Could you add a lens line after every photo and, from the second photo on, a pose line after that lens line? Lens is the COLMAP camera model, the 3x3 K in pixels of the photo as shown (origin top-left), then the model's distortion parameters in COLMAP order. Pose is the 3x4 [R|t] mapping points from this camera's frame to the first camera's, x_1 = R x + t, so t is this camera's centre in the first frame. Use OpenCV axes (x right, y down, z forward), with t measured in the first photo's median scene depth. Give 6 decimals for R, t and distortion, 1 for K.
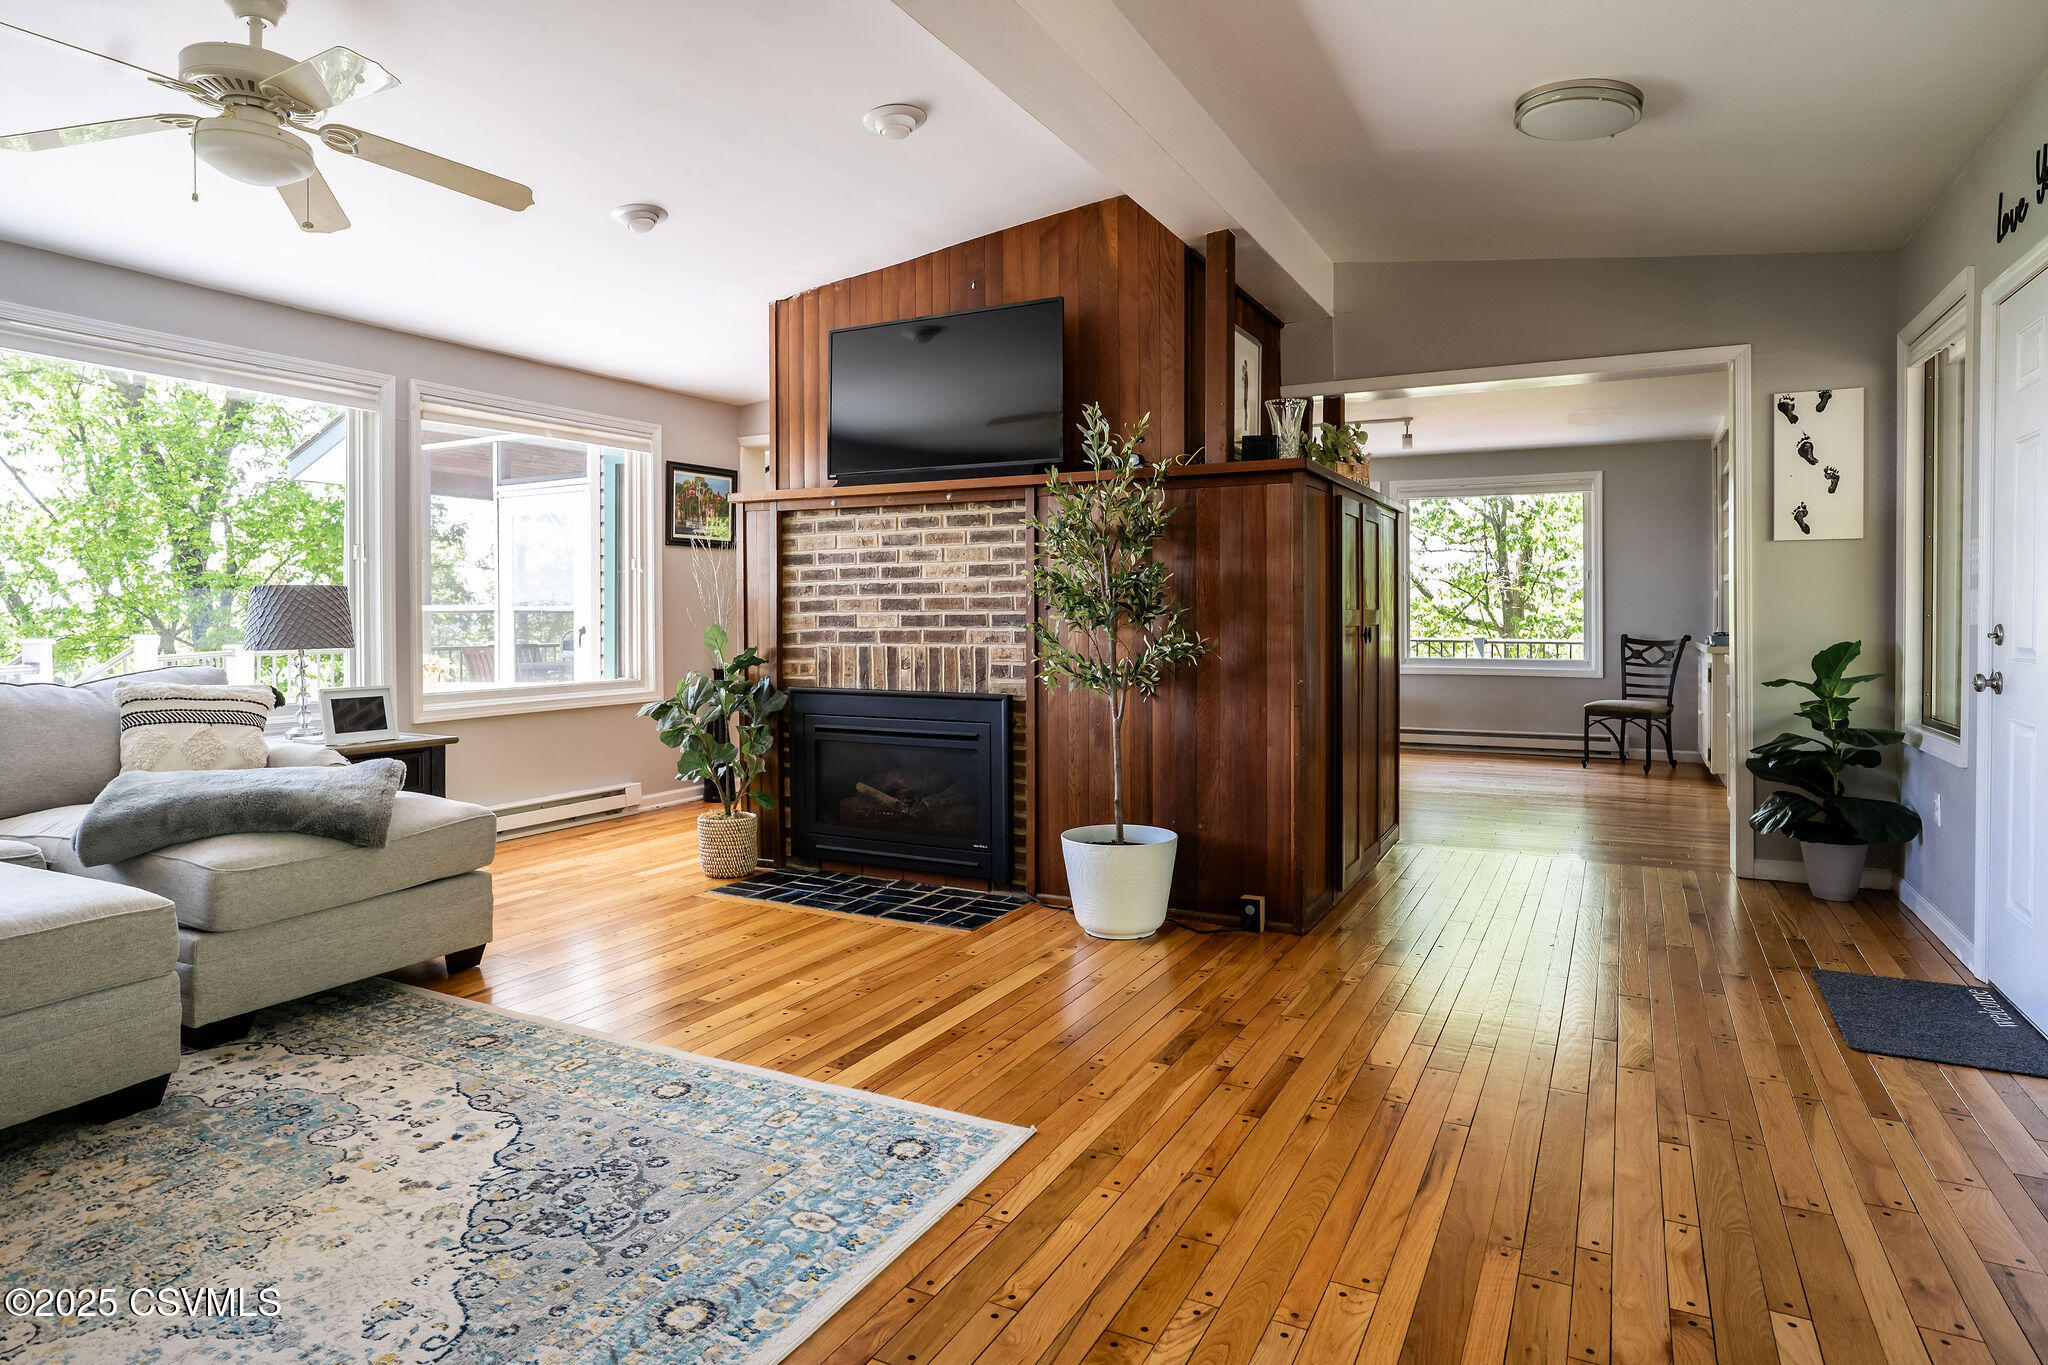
lens RADIAL K [[1171.7, 0, 937.1], [0, 1171.7, 646.4], [0, 0, 1]] dist [-0.049256, 0.030277]
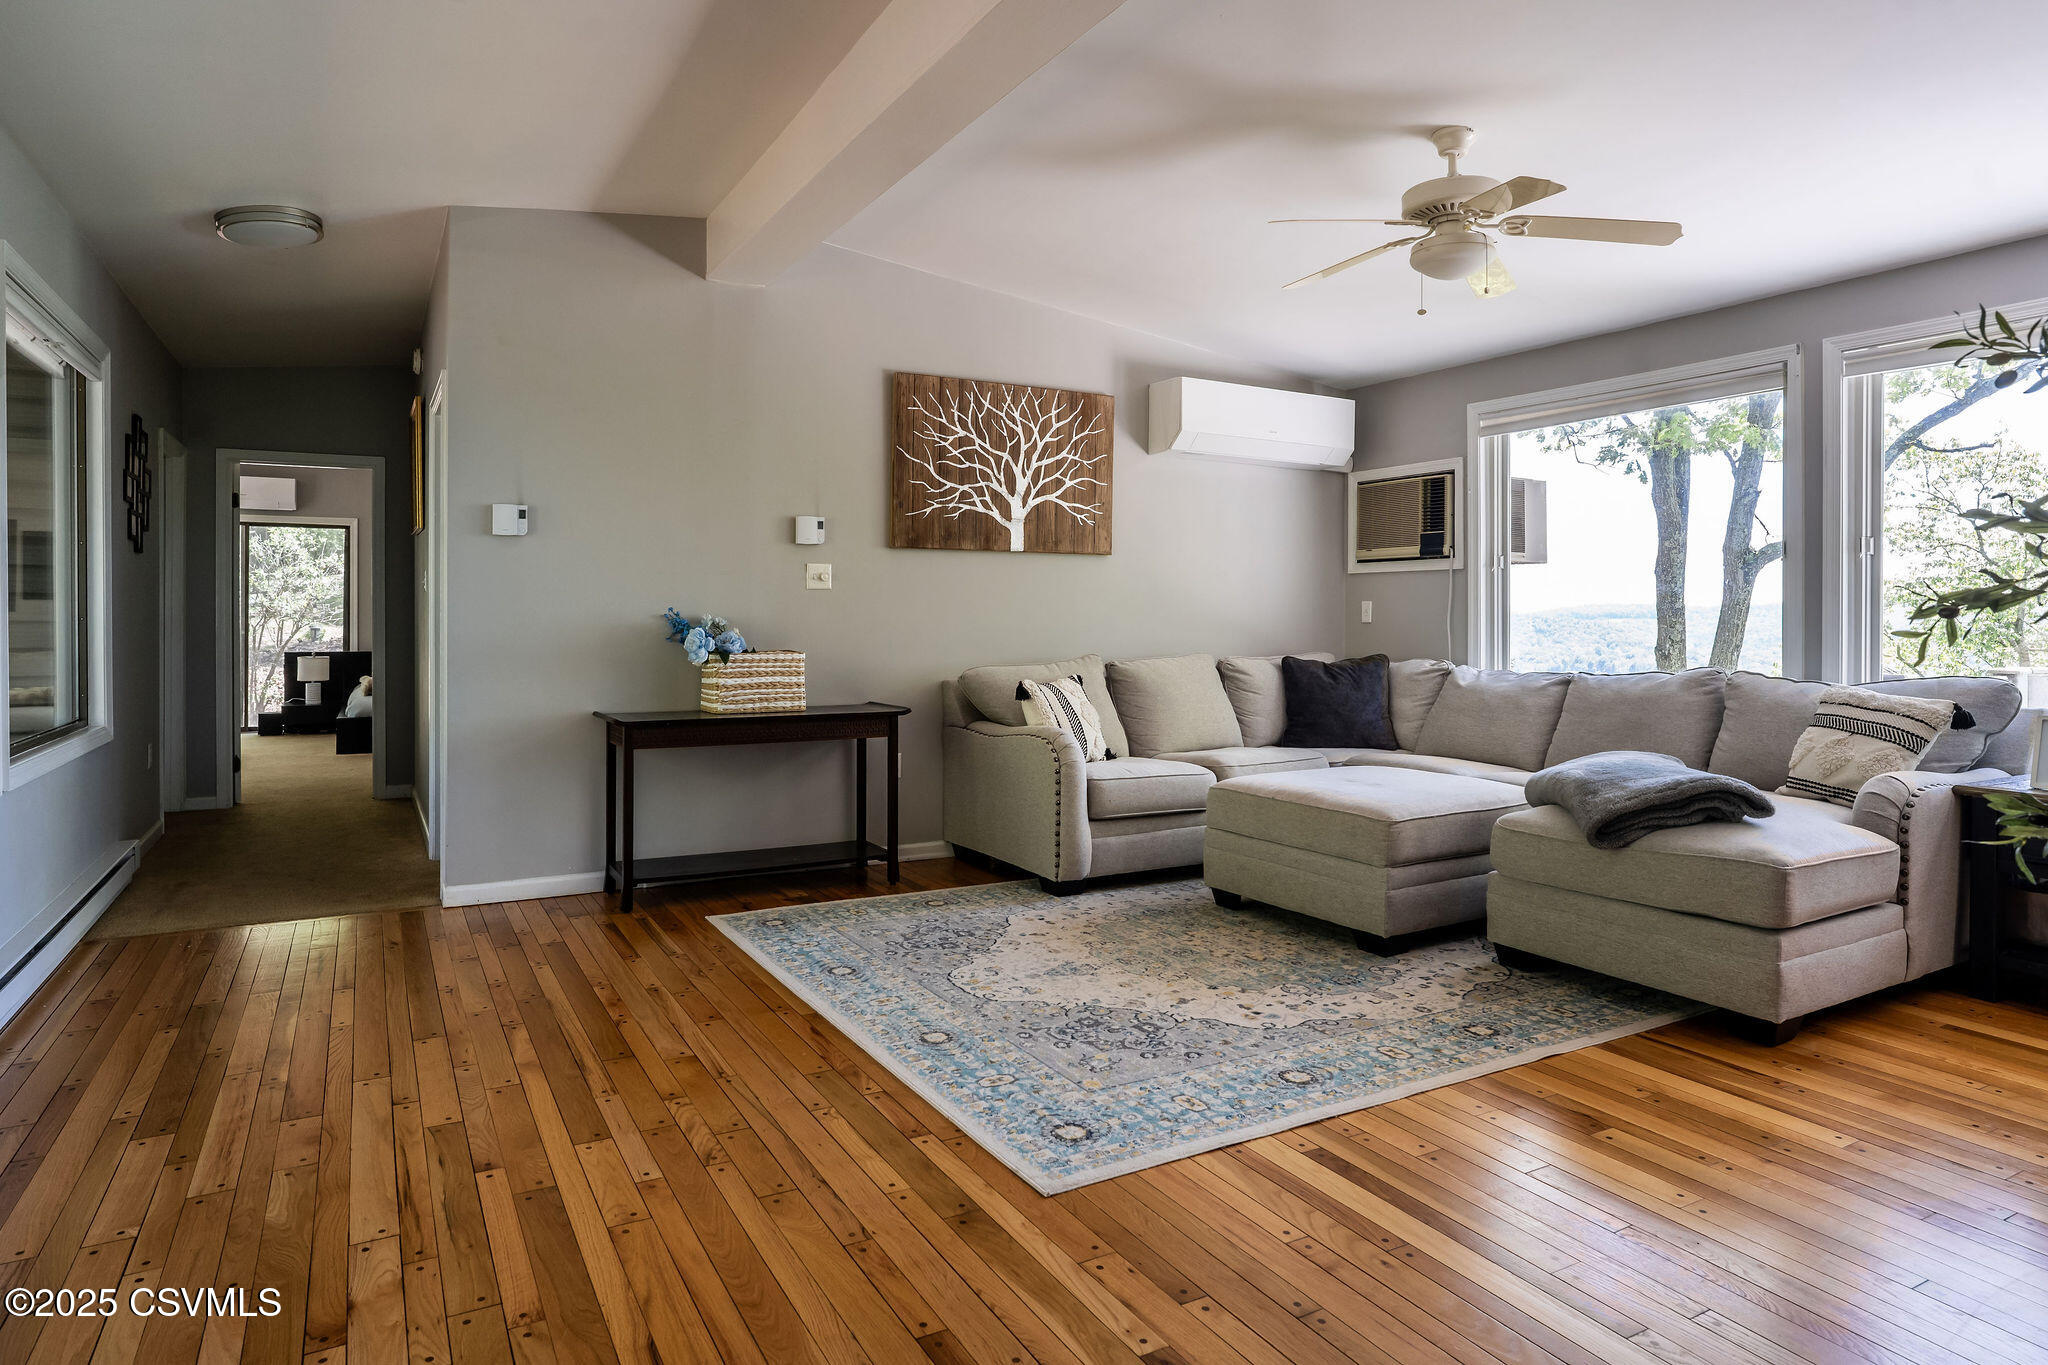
lens RADIAL K [[1185.7, 0, 1028.7], [0, 1185.7, 606.4], [0, 0, 1]] dist [-0.049679, 0.029710]
pose [[-0.492969, -0.004921, -0.870033, 0.475027], [-0.028898, 0.999525, 0.010720, -0.023258], [0.869567, 0.030427, -0.492877, 0.771099]]
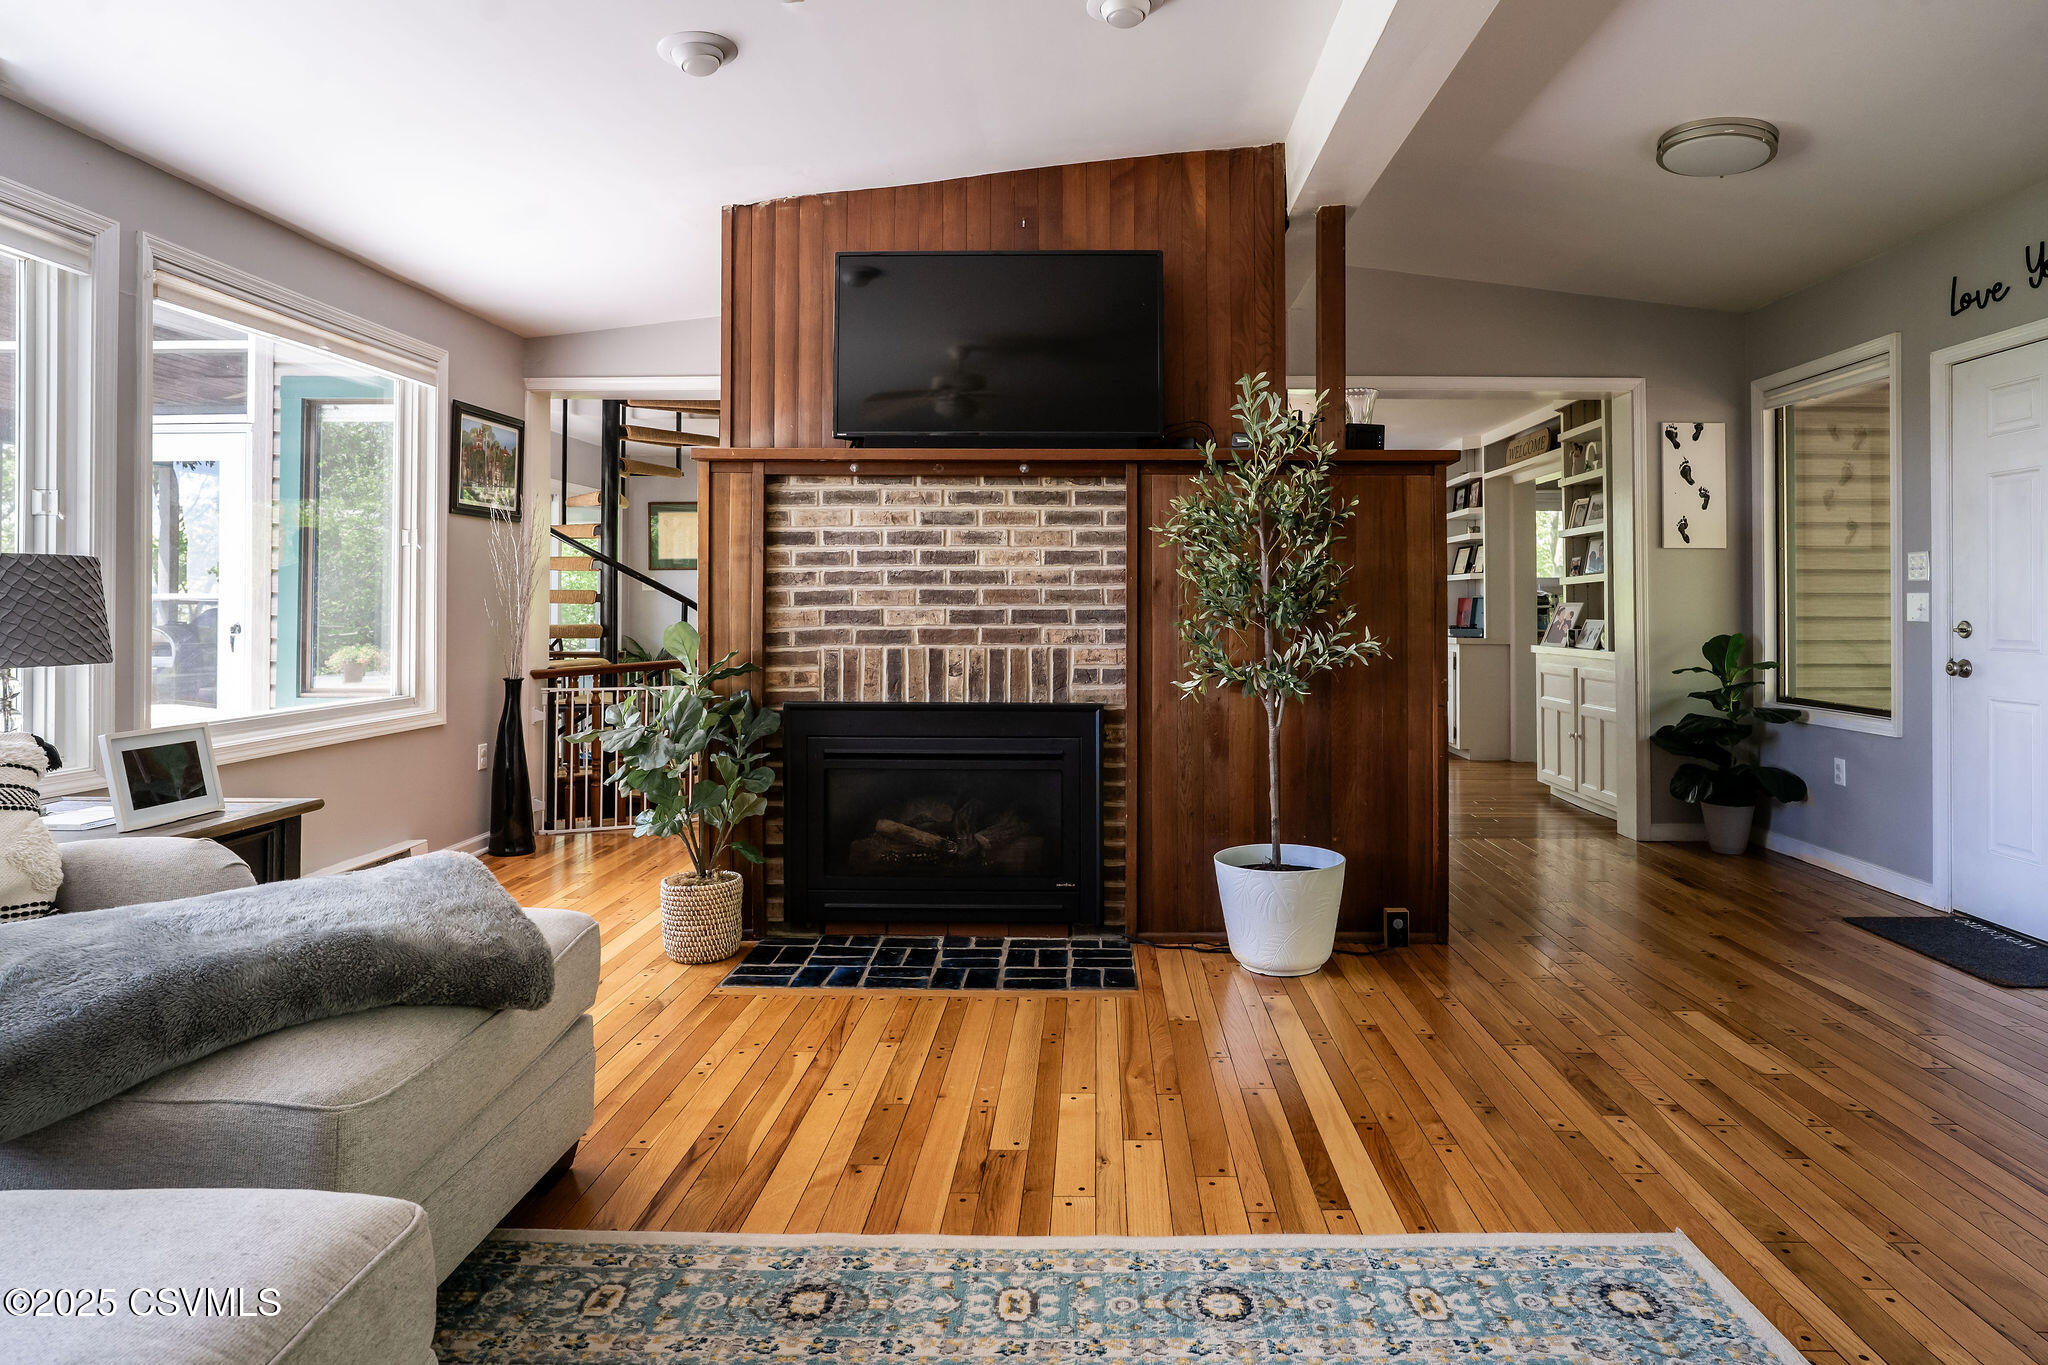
lens RADIAL K [[1185.7, 0, 1028.7], [0, 1185.7, 606.4], [0, 0, 1]] dist [-0.049679, 0.029710]
pose [[0.879825, 0.004672, 0.475274, -0.393145], [0.008932, 0.999613, -0.026361, -0.007246], [-0.475213, 0.027438, 0.879443, 0.260683]]
